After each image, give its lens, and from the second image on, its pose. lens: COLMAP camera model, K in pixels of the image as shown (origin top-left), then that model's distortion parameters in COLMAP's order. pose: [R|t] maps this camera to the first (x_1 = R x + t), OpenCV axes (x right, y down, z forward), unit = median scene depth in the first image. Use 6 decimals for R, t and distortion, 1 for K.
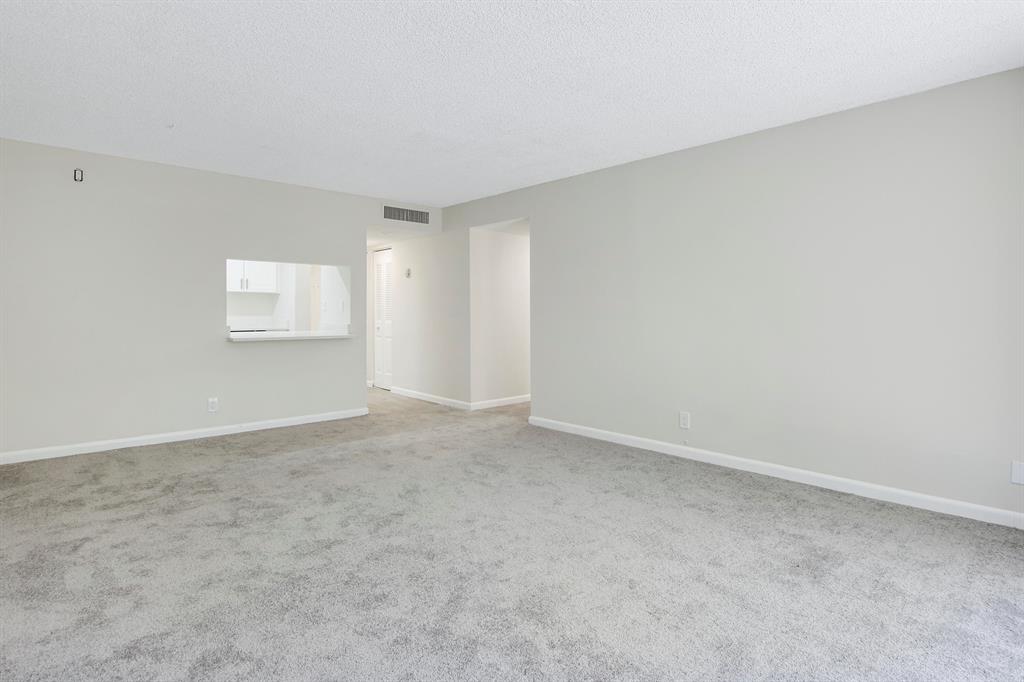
lens RADIAL K [[525.8, 0, 523.0], [0, 525.8, 323.6], [0, 0, 1]] dist [-0.002511, -0.000509]
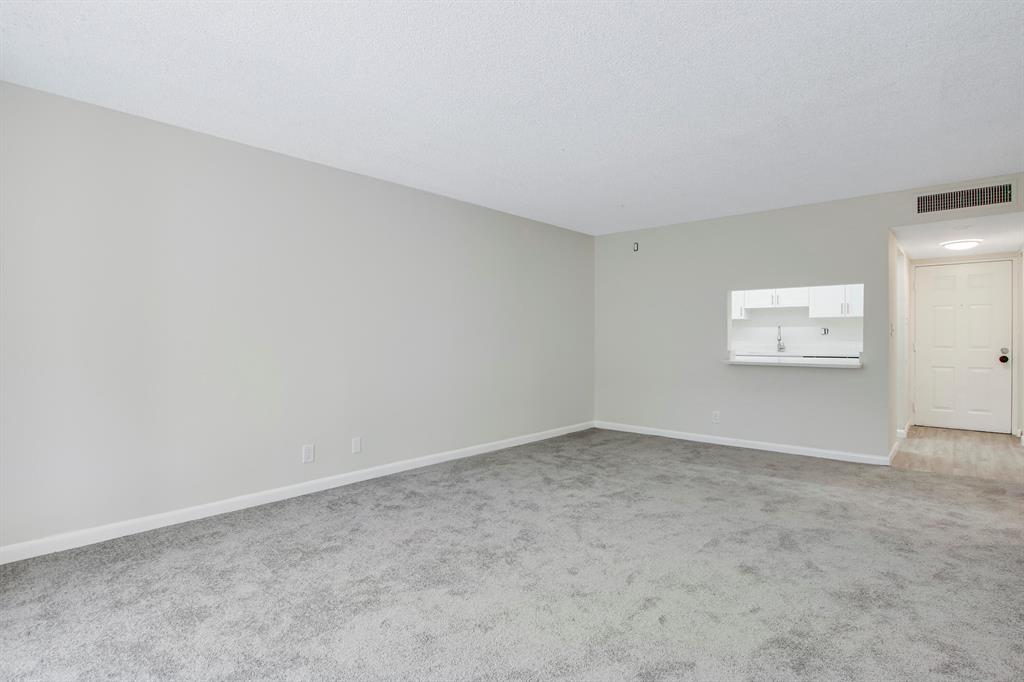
lens RADIAL K [[525.8, 0, 523.0], [0, 525.8, 323.6], [0, 0, 1]] dist [-0.002511, -0.000509]
pose [[0.104021, -0.031128, -0.994088, 0.533224], [-0.022175, 0.999189, -0.033608, -0.003625], [0.994328, 0.025540, 0.103247, 0.447646]]
